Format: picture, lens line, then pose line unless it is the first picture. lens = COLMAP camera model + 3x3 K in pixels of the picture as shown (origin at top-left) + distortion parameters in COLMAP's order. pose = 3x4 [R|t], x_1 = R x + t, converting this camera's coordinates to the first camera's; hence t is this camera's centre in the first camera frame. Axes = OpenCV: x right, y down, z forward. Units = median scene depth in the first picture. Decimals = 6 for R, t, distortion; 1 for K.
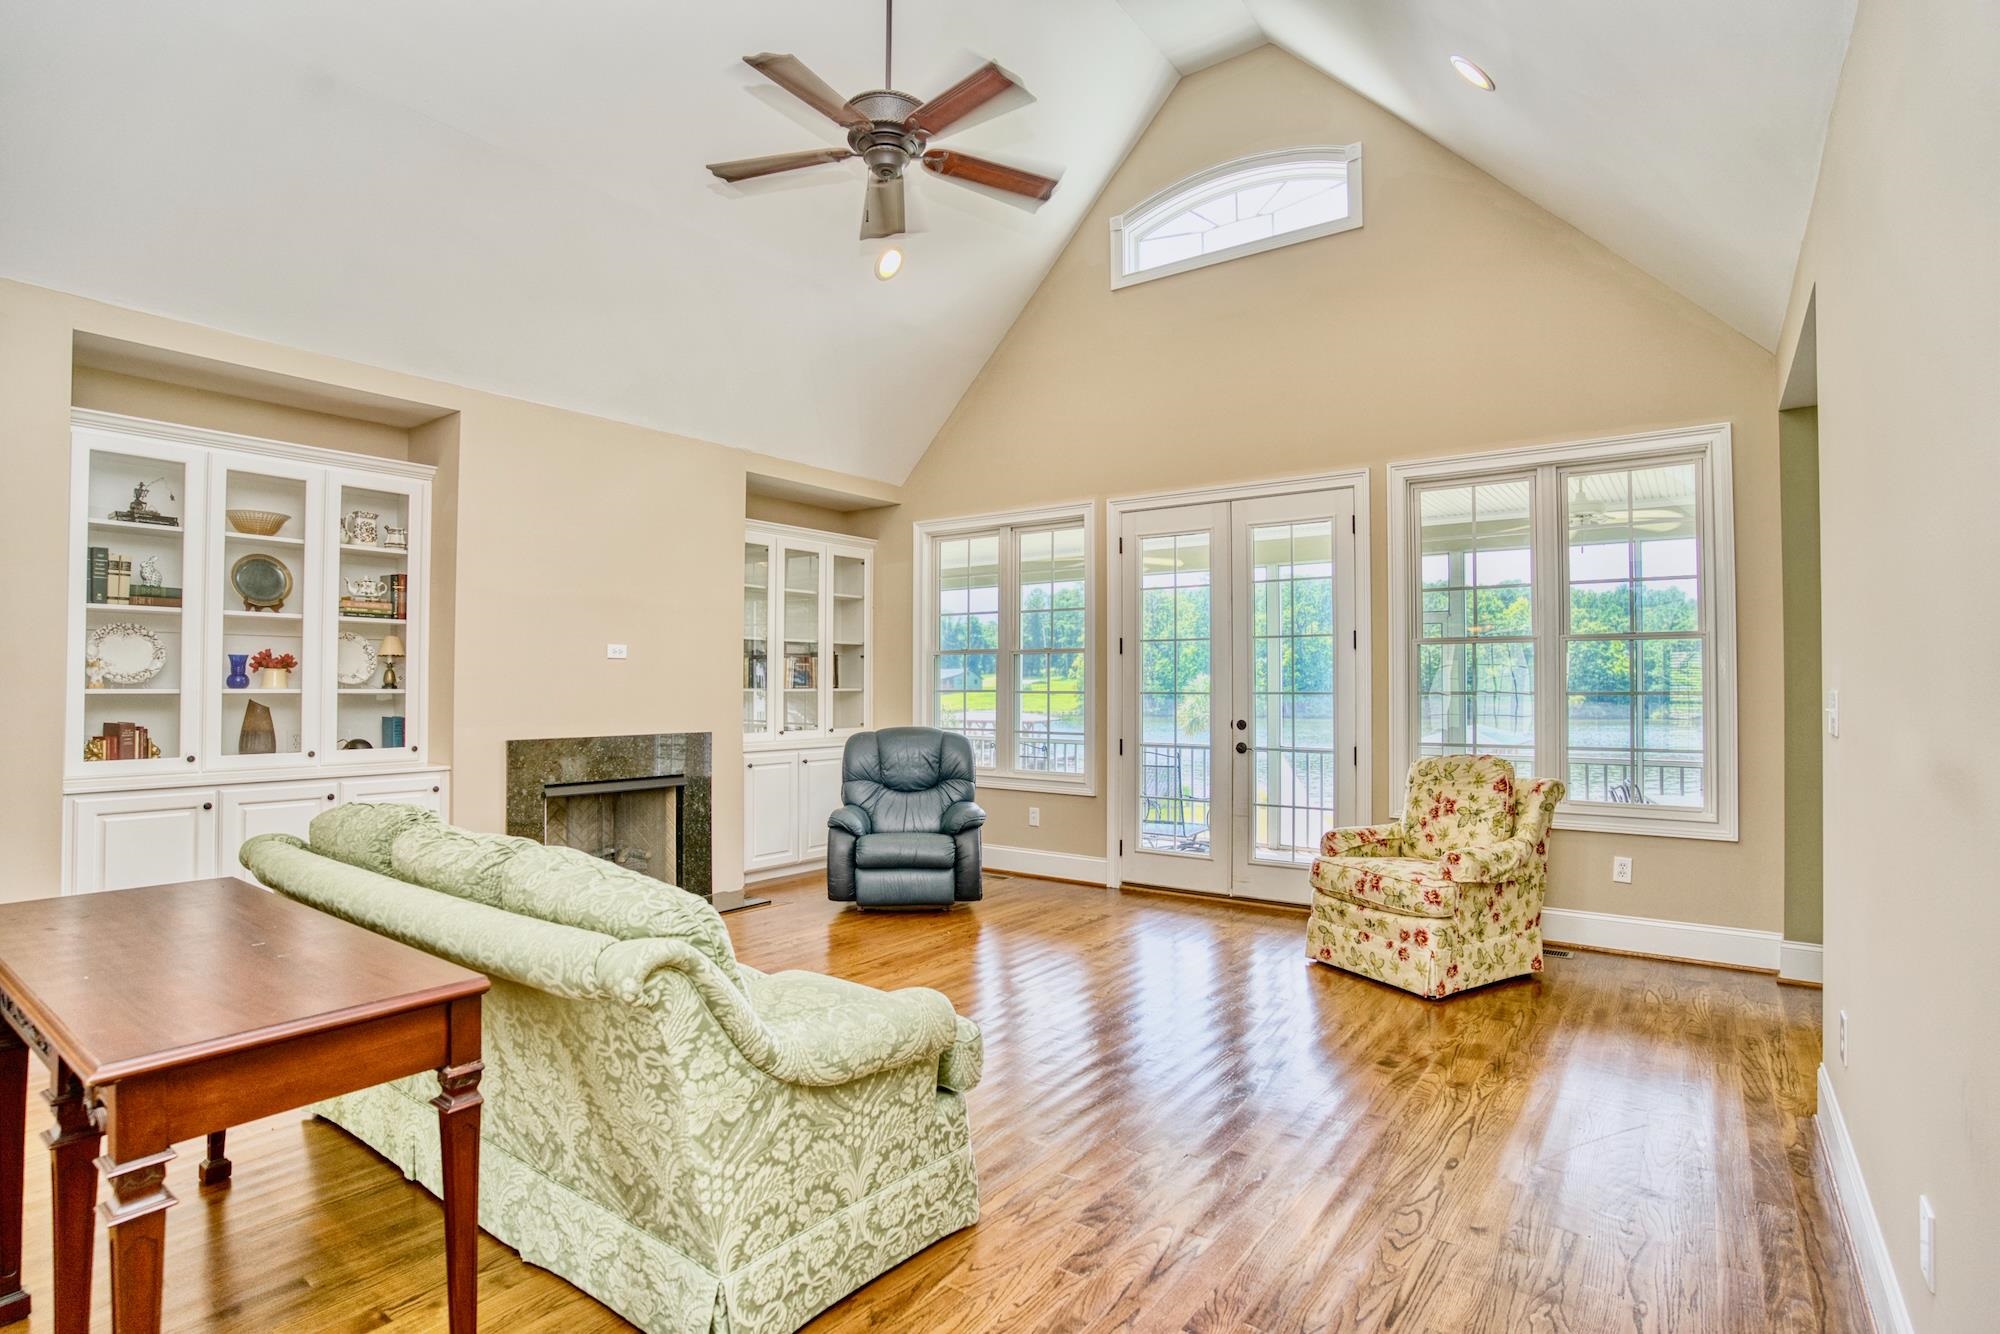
lens RADIAL K [[996.3, 0, 1004.6], [0, 996.3, 665.7], [0, 0, 1]] dist [-0.076144, 0.036090]
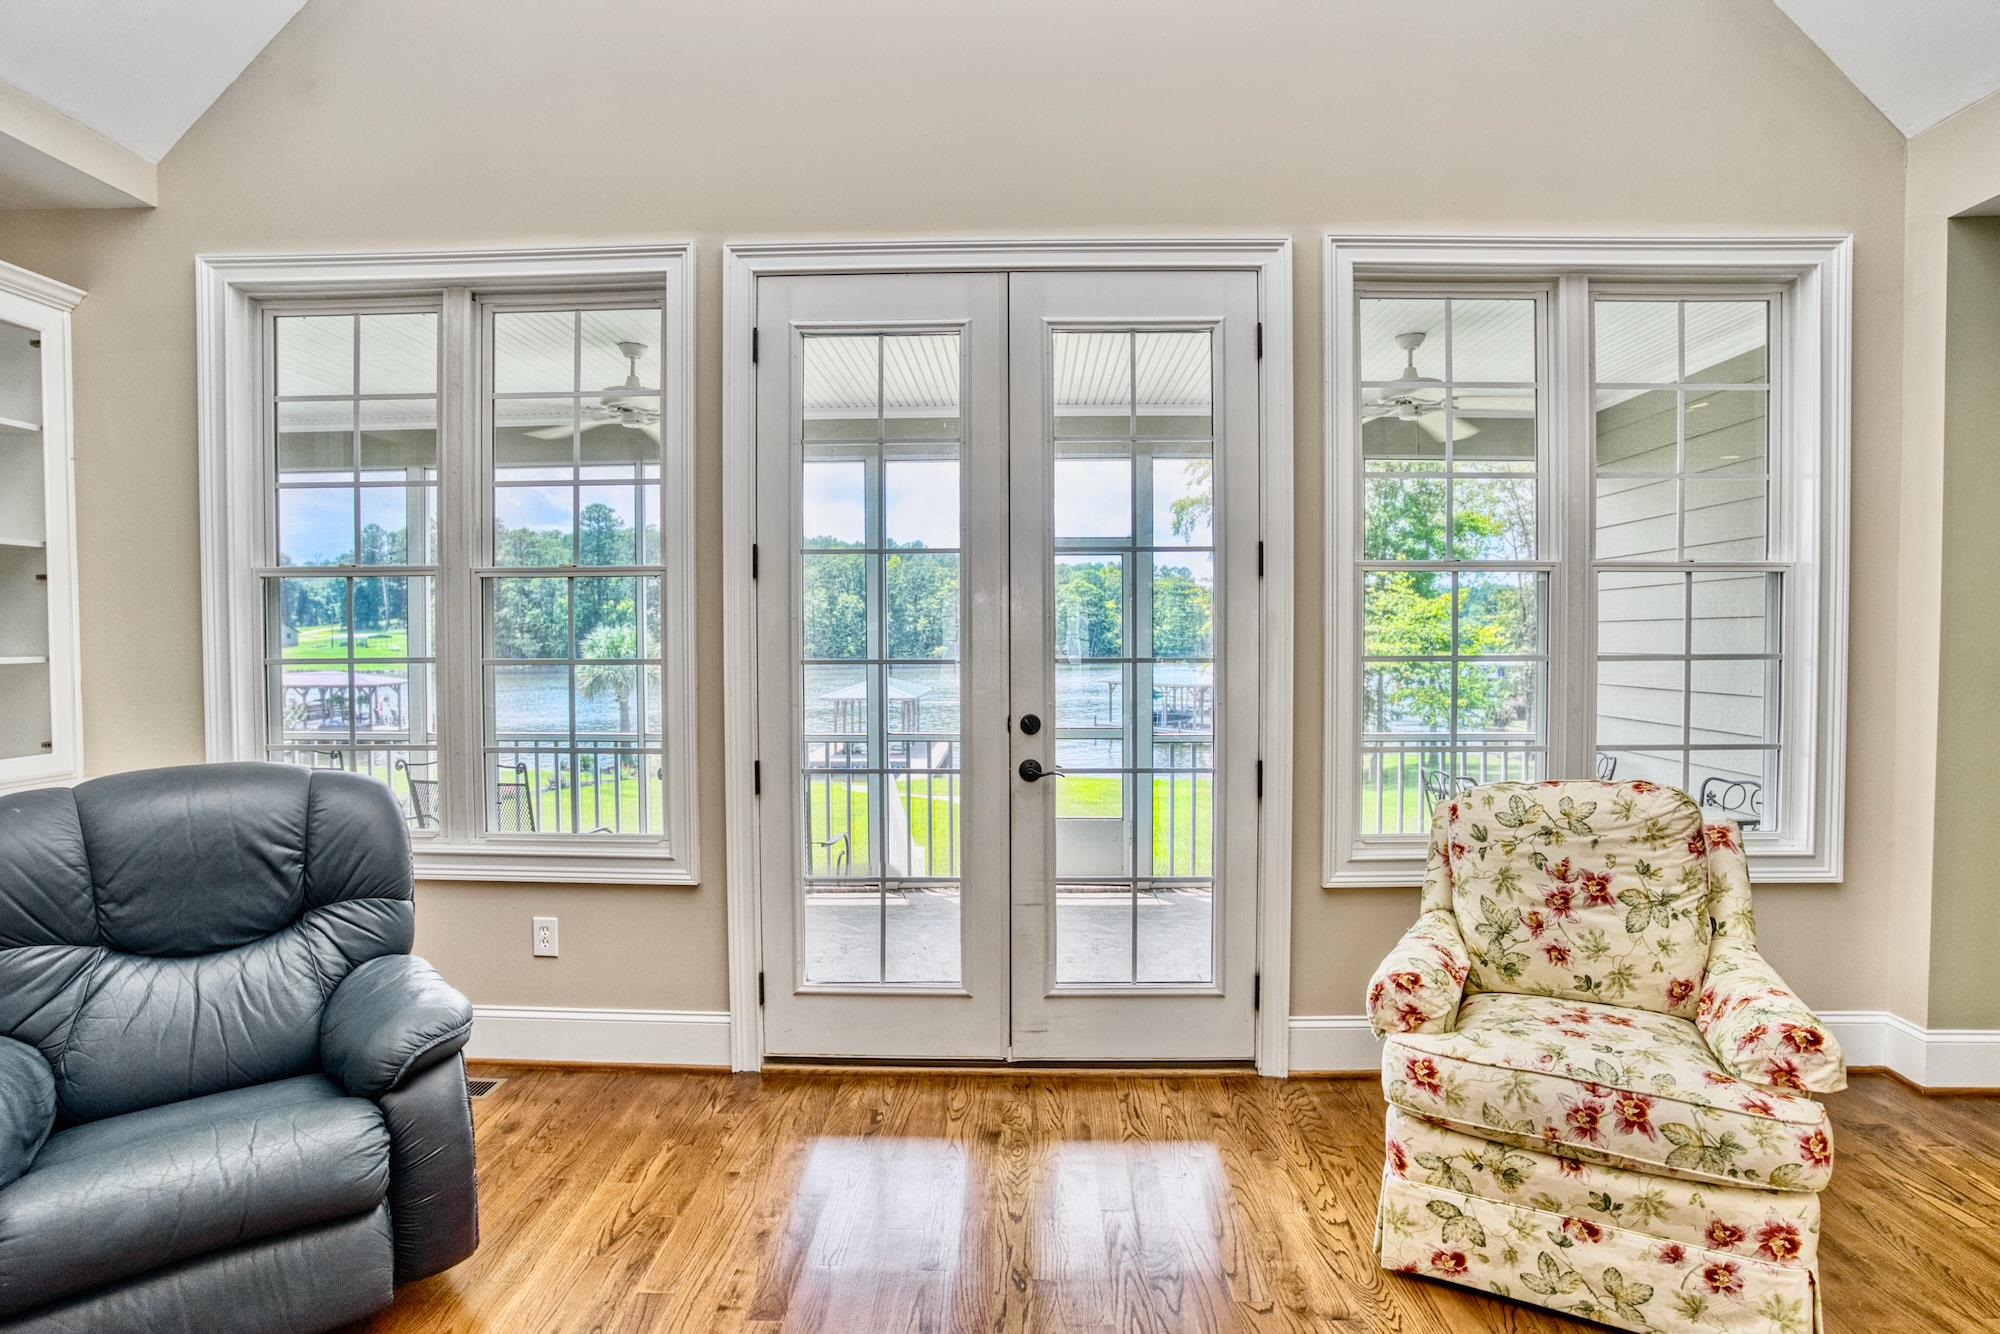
lens RADIAL K [[996.3, 0, 1004.6], [0, 996.3, 665.7], [0, 0, 1]] dist [-0.076144, 0.036090]
pose [[0.819639, -0.020048, 0.572529, -0.074121], [-0.007267, 0.998943, 0.045383, 0.008779], [-0.572834, -0.041358, 0.818628, 0.746765]]
